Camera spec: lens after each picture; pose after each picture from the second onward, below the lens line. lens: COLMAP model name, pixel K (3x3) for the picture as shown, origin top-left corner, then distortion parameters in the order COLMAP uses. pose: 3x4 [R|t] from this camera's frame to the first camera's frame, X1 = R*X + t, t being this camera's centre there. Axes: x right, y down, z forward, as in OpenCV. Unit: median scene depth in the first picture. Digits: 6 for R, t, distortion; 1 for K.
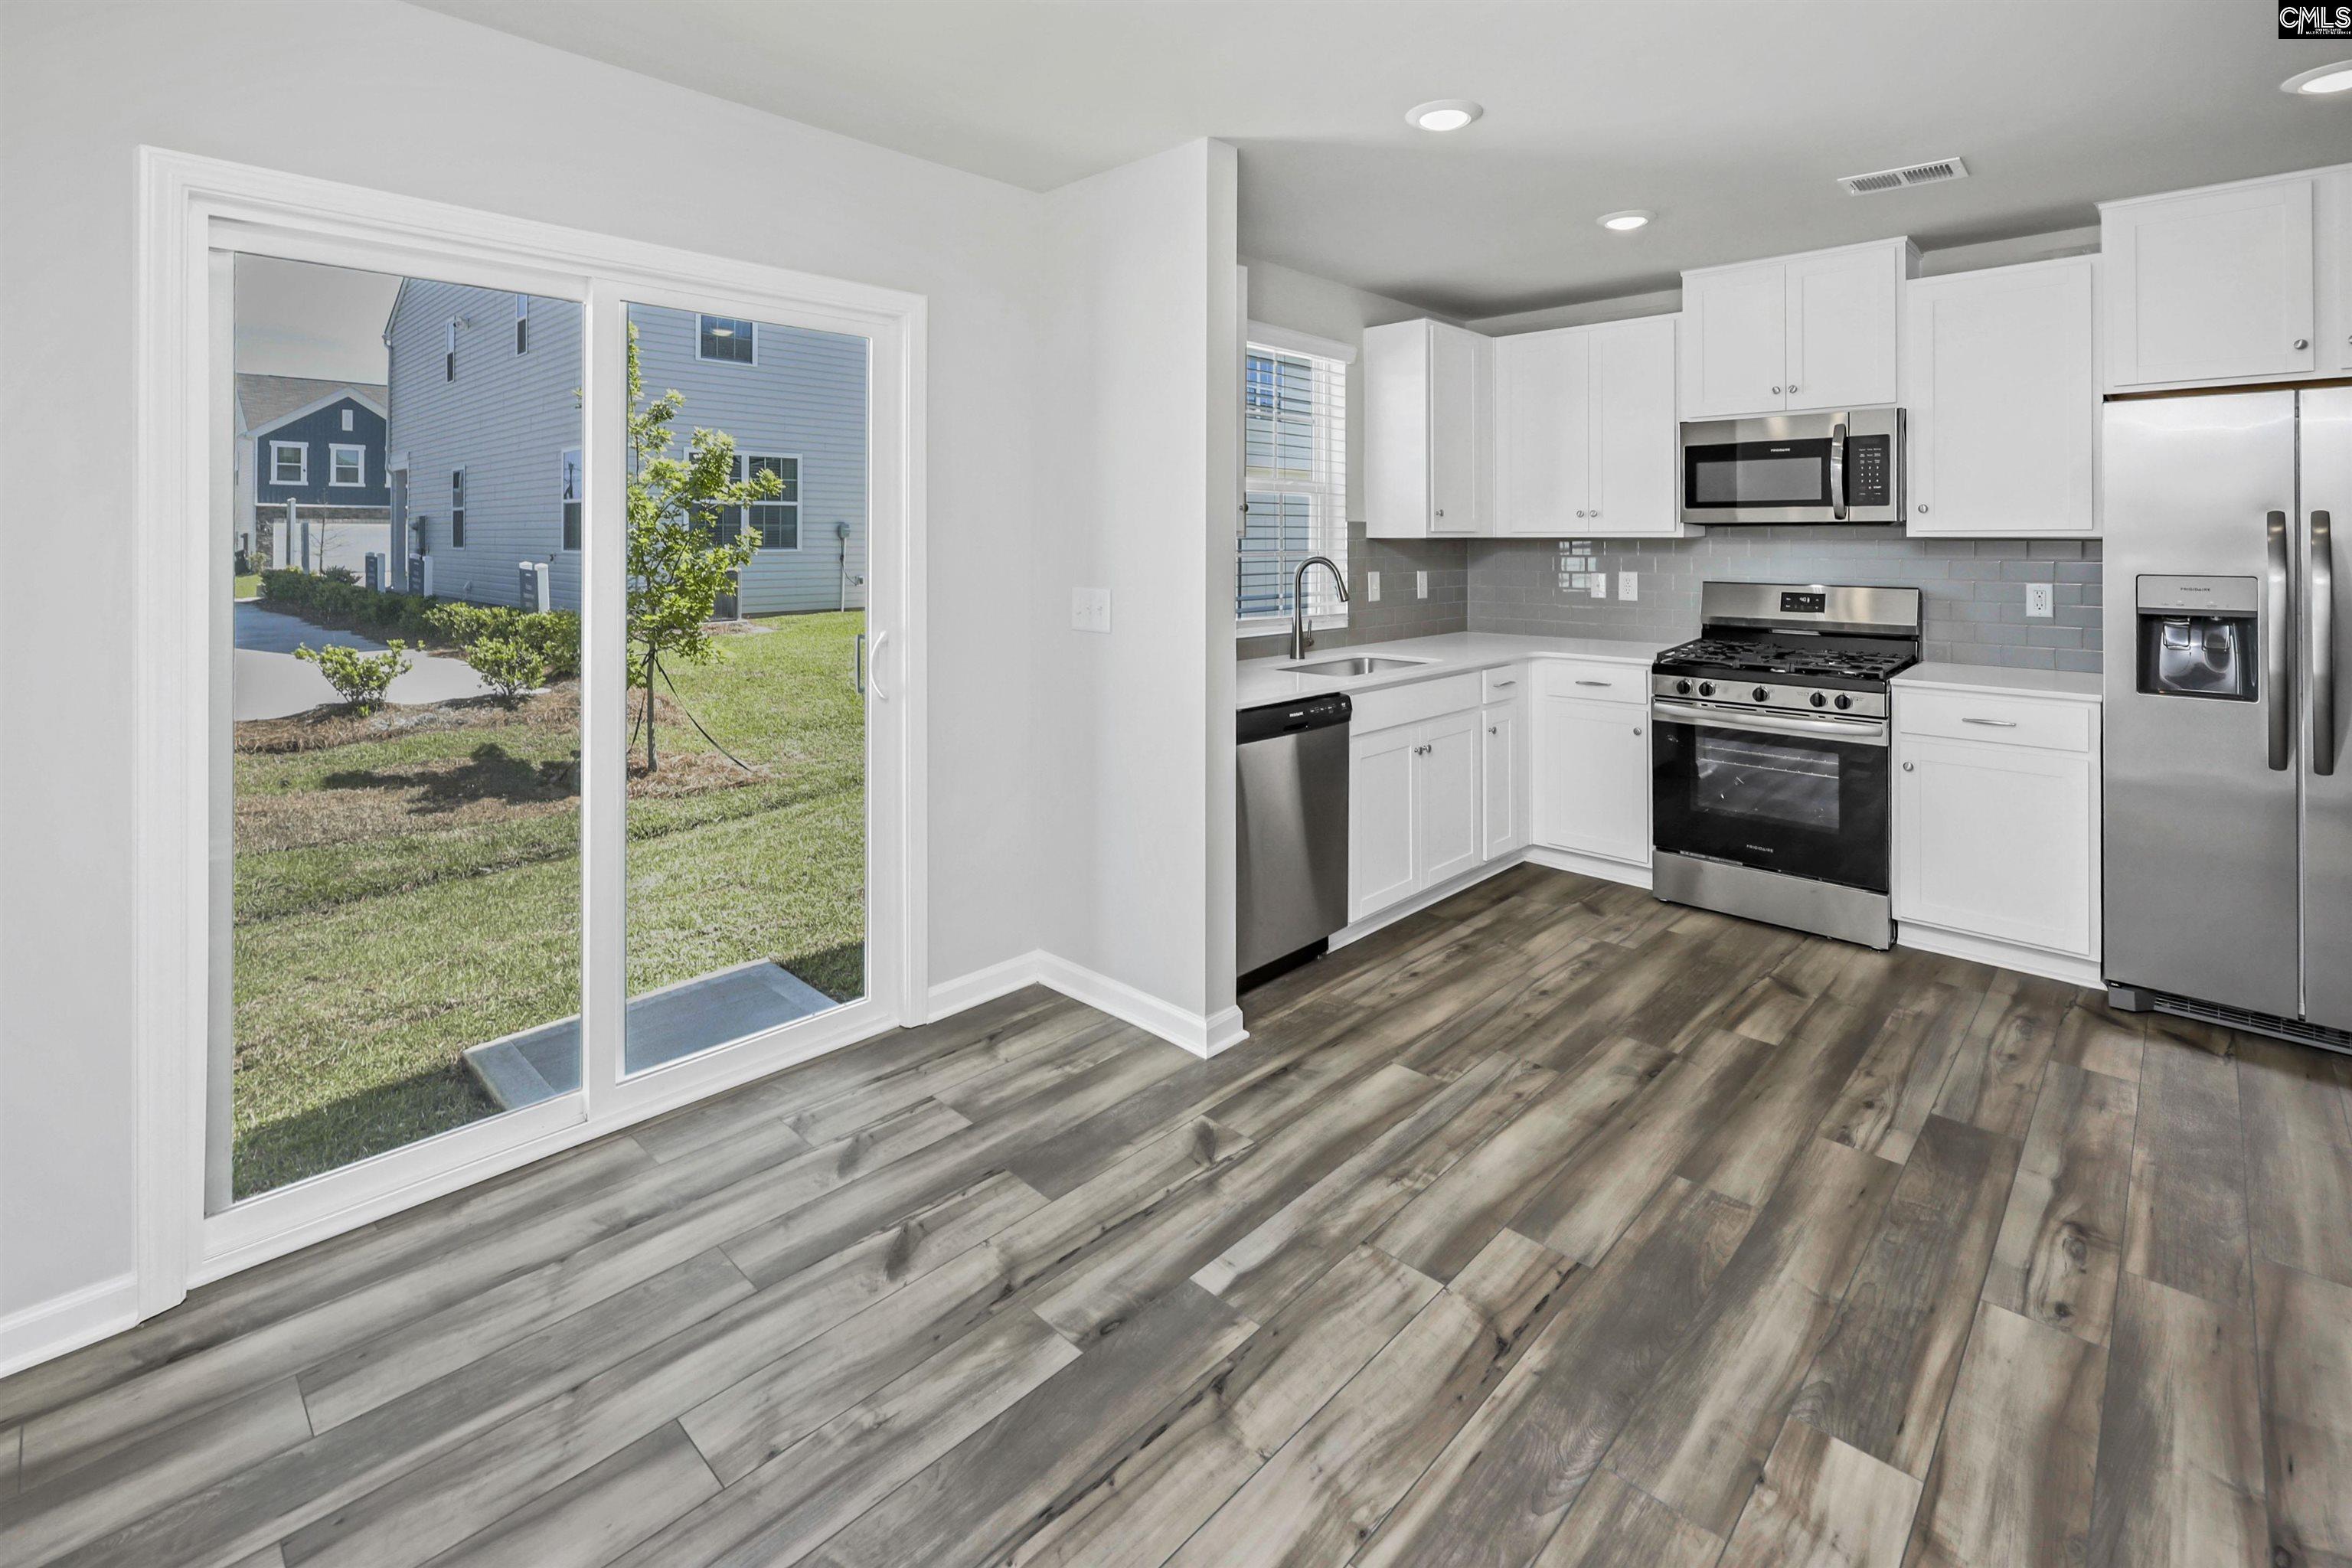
lens RADIAL K [[1023.2, 0, 1087.9], [0, 1023.2, 670.0], [0, 0, 1]] dist [0.000352, -0.000702]
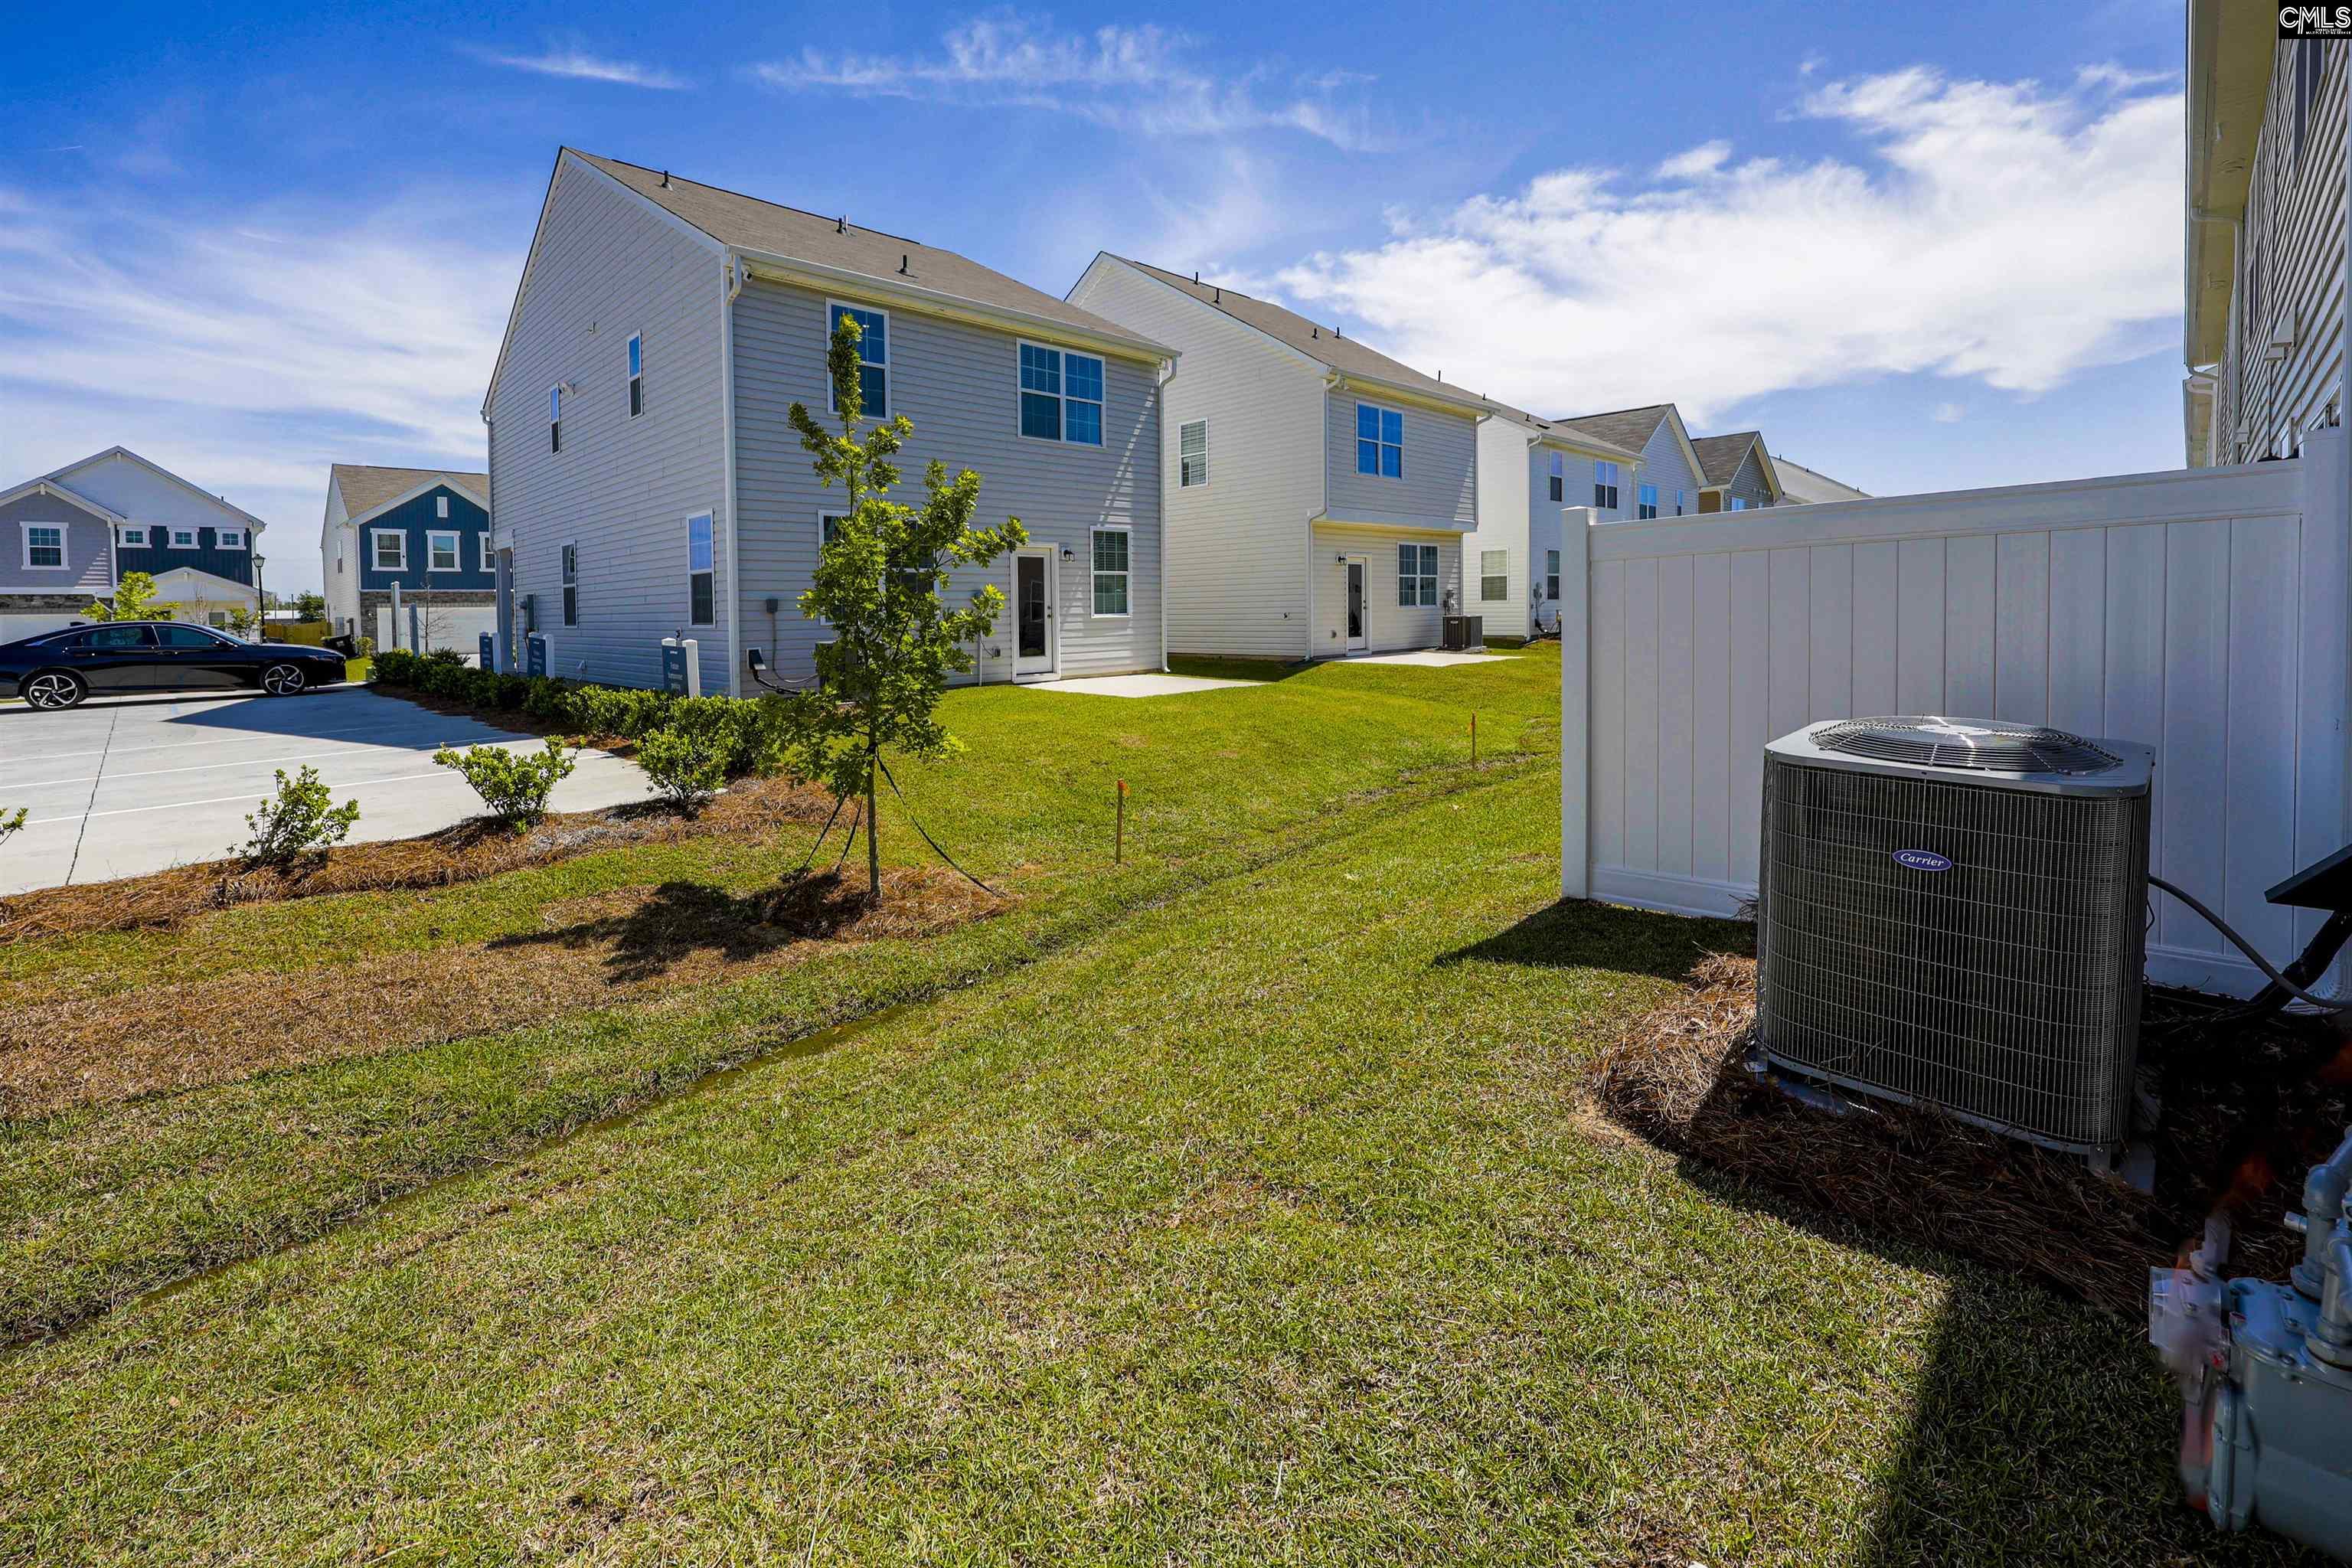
lens RADIAL K [[1042.5, 0, 1164.5], [0, 1042.5, 781.2], [0, 0, 1]] dist [-0.002654, 0.000351]
pose [[0.999451, -0.012777, -0.030569, -0.175071], [0.013917, 0.999204, 0.037388, -0.017725], [0.030067, -0.037793, 0.998833, 0.199779]]
